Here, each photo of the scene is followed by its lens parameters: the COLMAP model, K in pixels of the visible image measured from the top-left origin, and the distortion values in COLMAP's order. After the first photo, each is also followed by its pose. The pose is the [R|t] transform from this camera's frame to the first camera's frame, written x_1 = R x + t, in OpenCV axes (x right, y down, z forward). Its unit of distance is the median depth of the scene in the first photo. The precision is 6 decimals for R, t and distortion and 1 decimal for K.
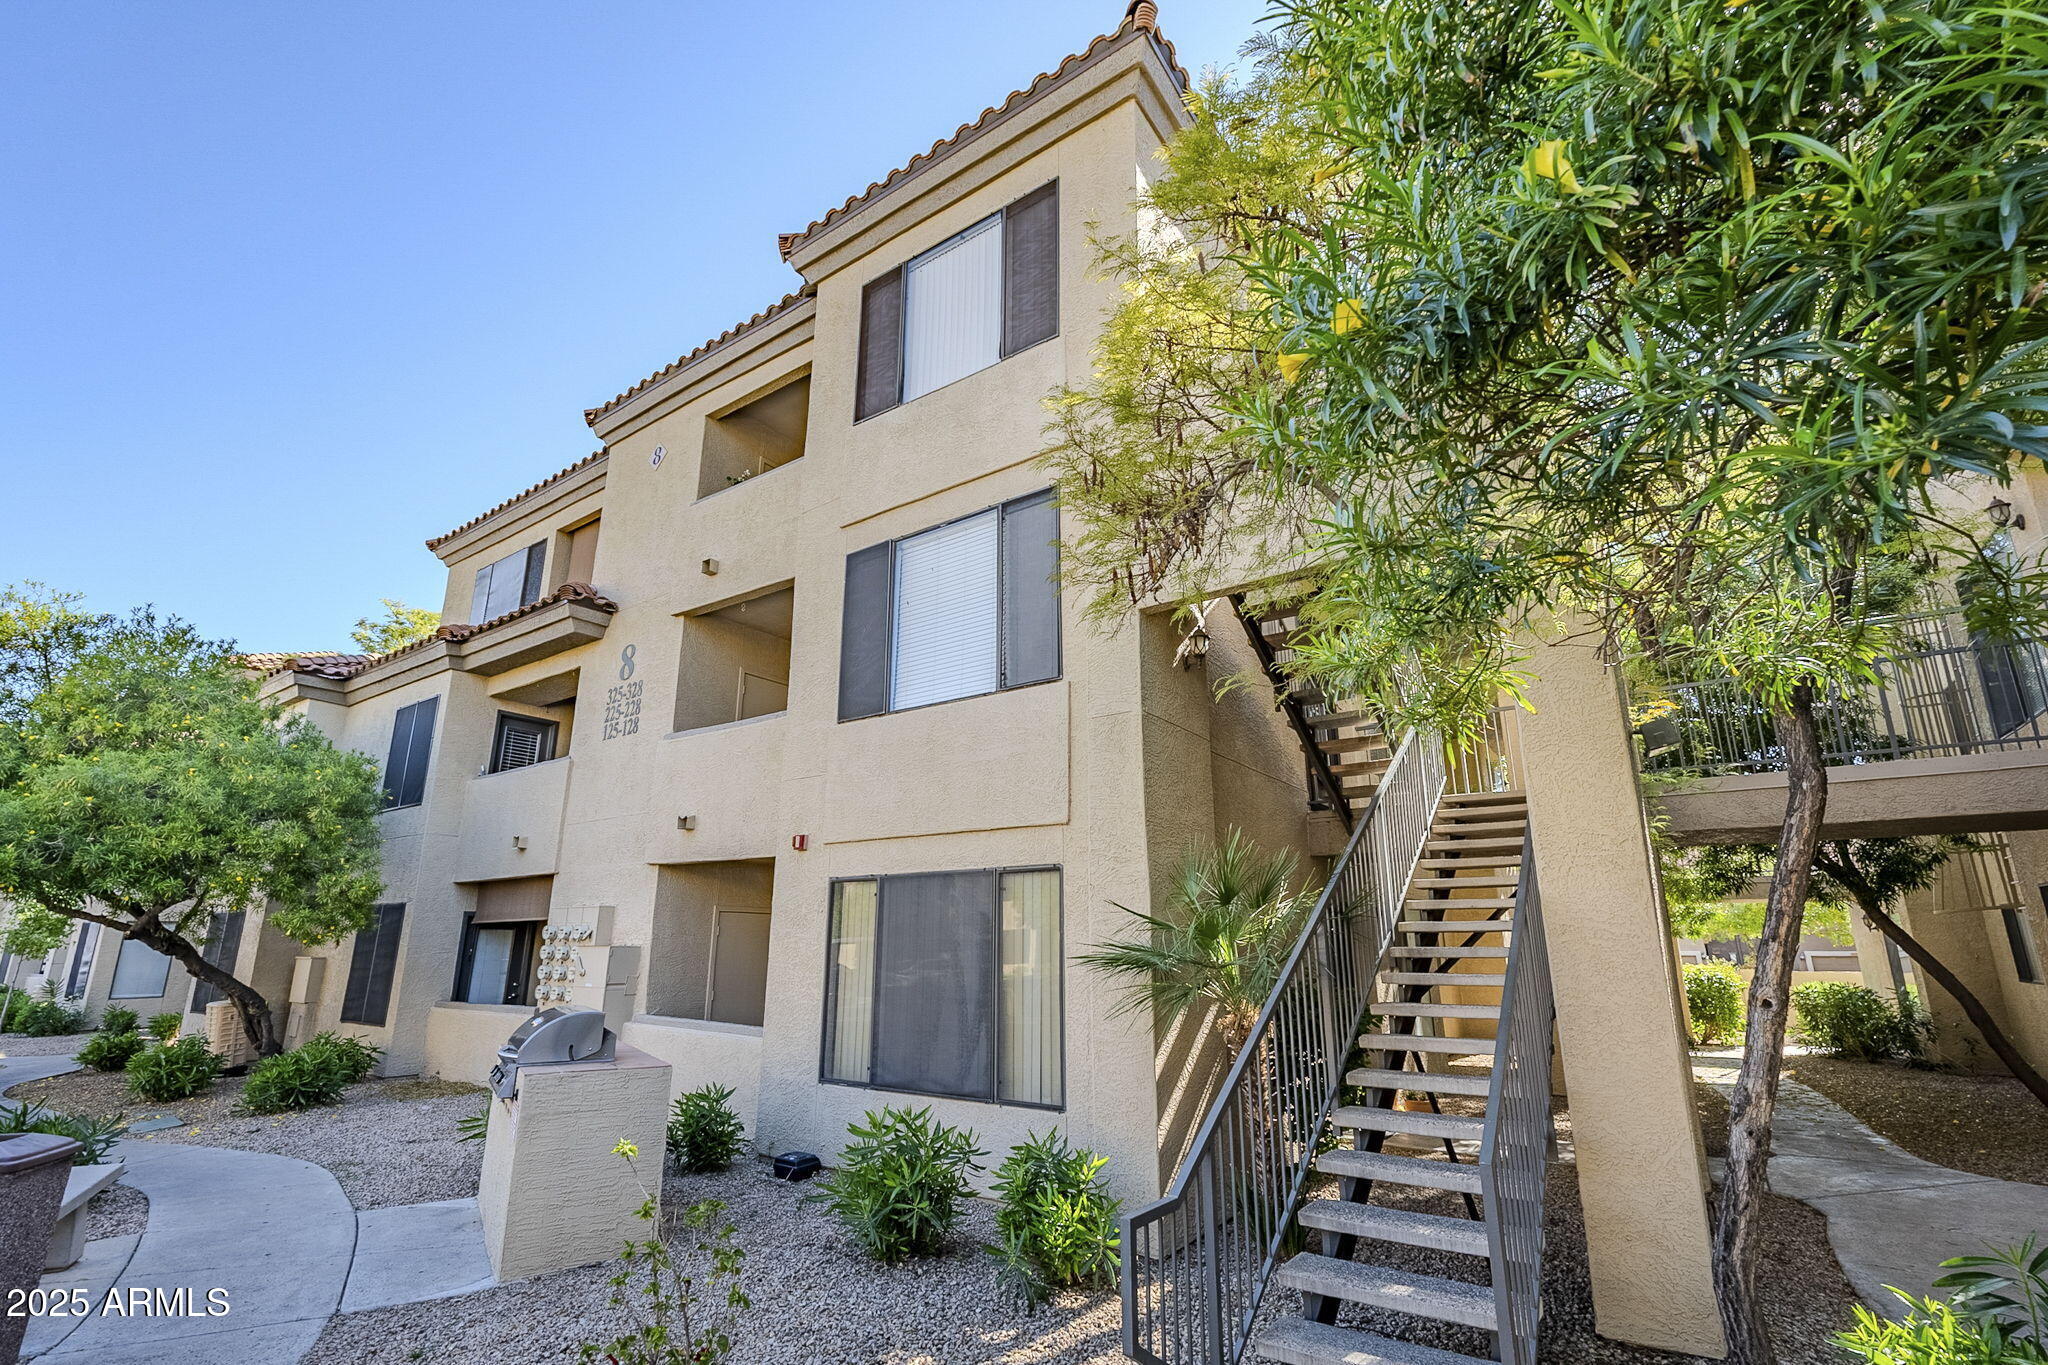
lens RADIAL K [[930.9, 0, 1018.5], [0, 930.9, 685.6], [0, 0, 1]] dist [-0.005154, 0.000106]
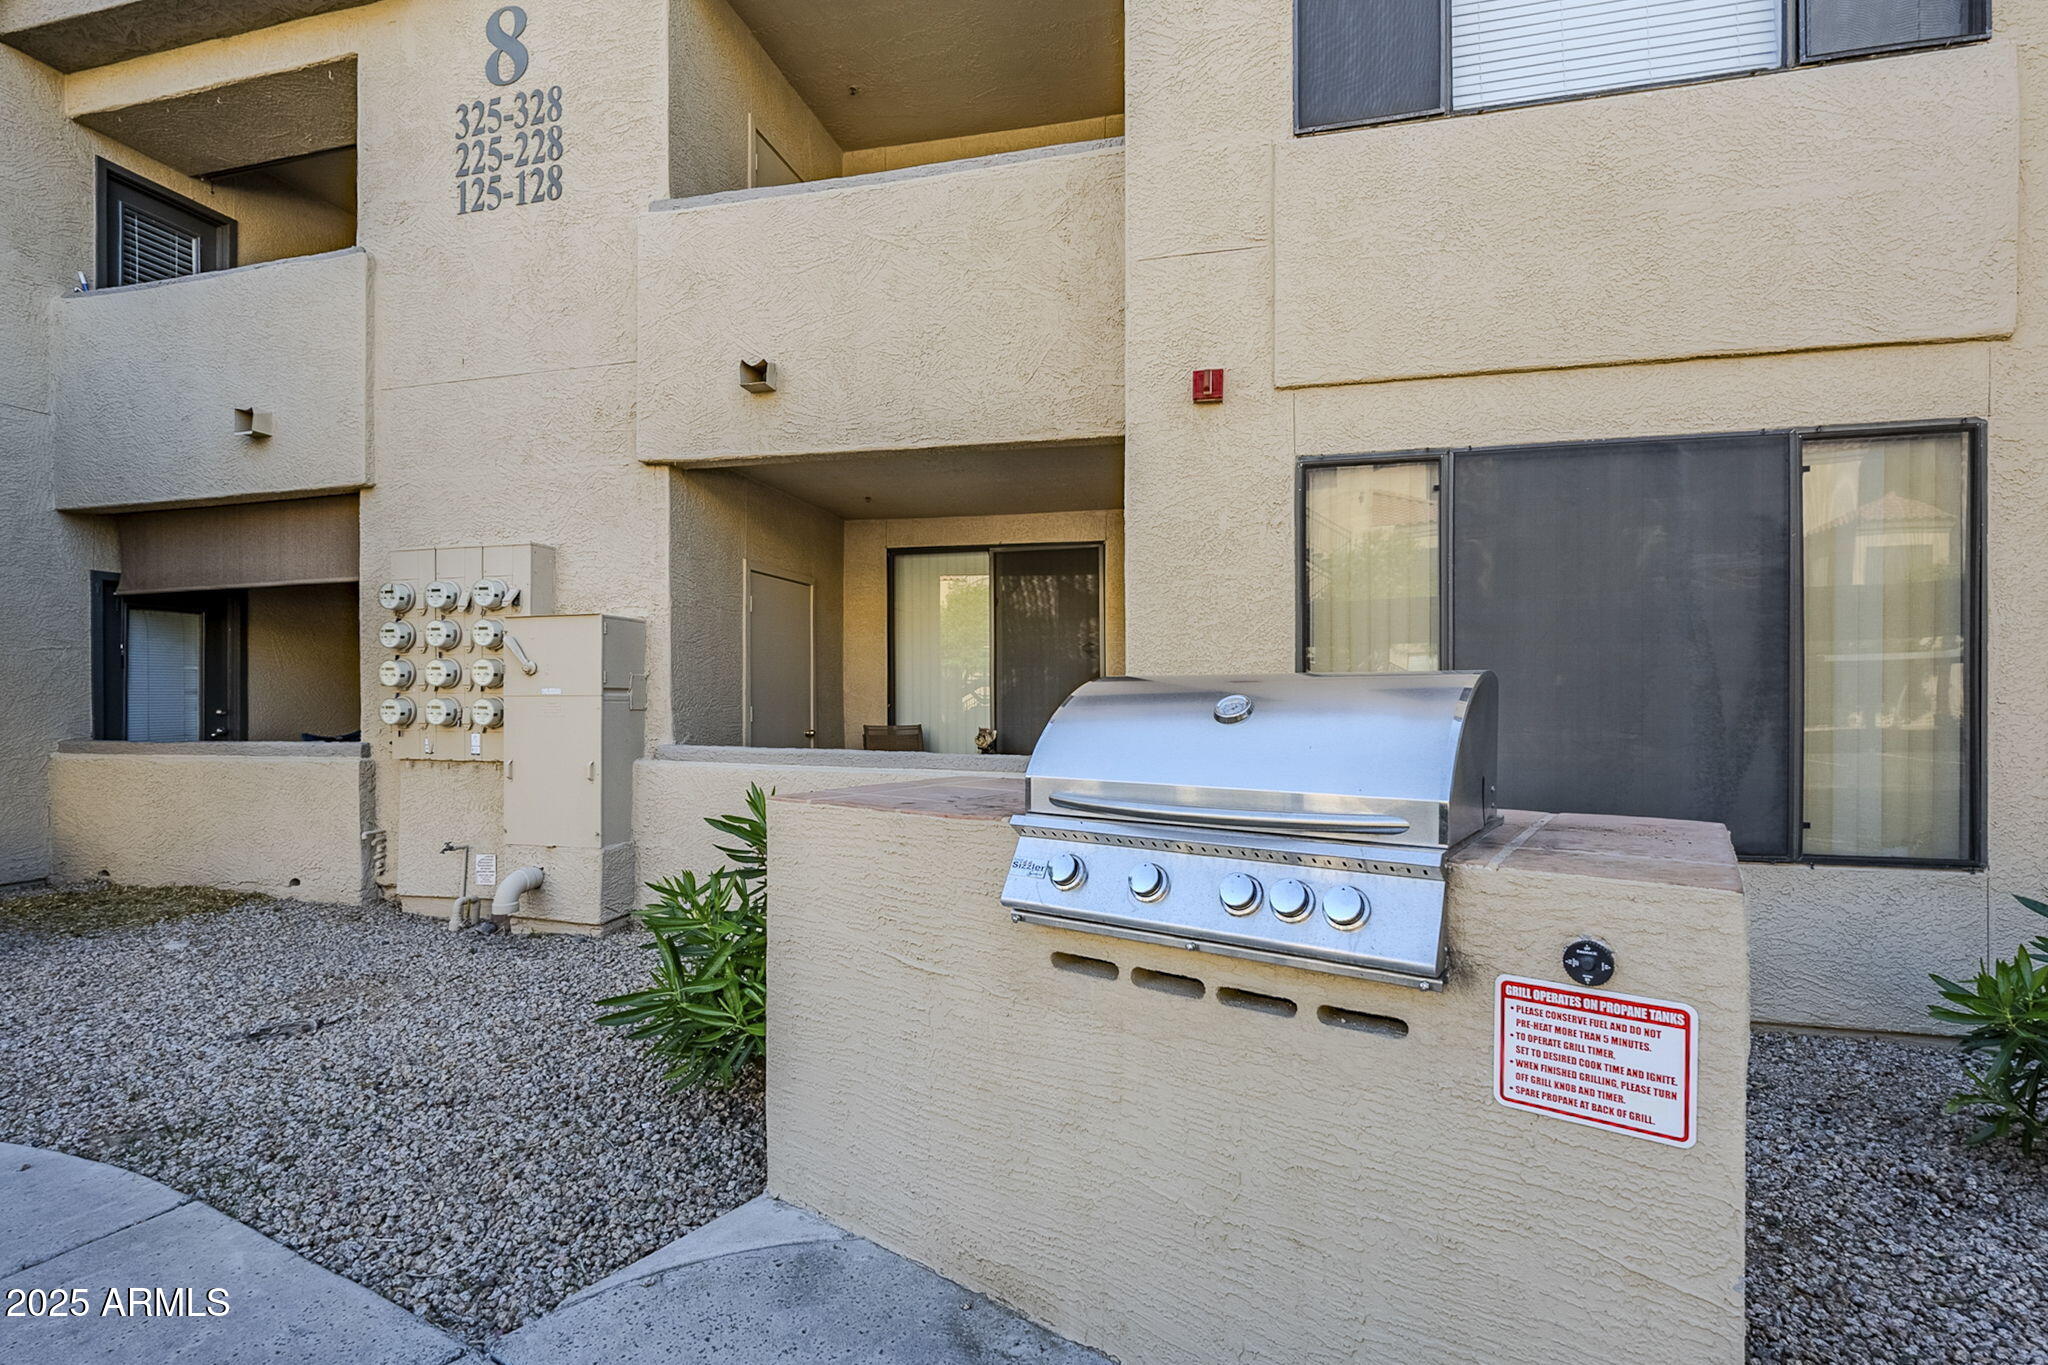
lens RADIAL K [[930.9, 0, 1026.0], [0, 930.9, 672.2], [0, 0, 1]] dist [-0.005154, 0.000106]
pose [[0.927369, -0.008990, 0.374039, -0.393247], [-0.091086, 0.964208, 0.249009, 0.155966], [-0.362890, -0.264993, 0.893359, 0.441514]]
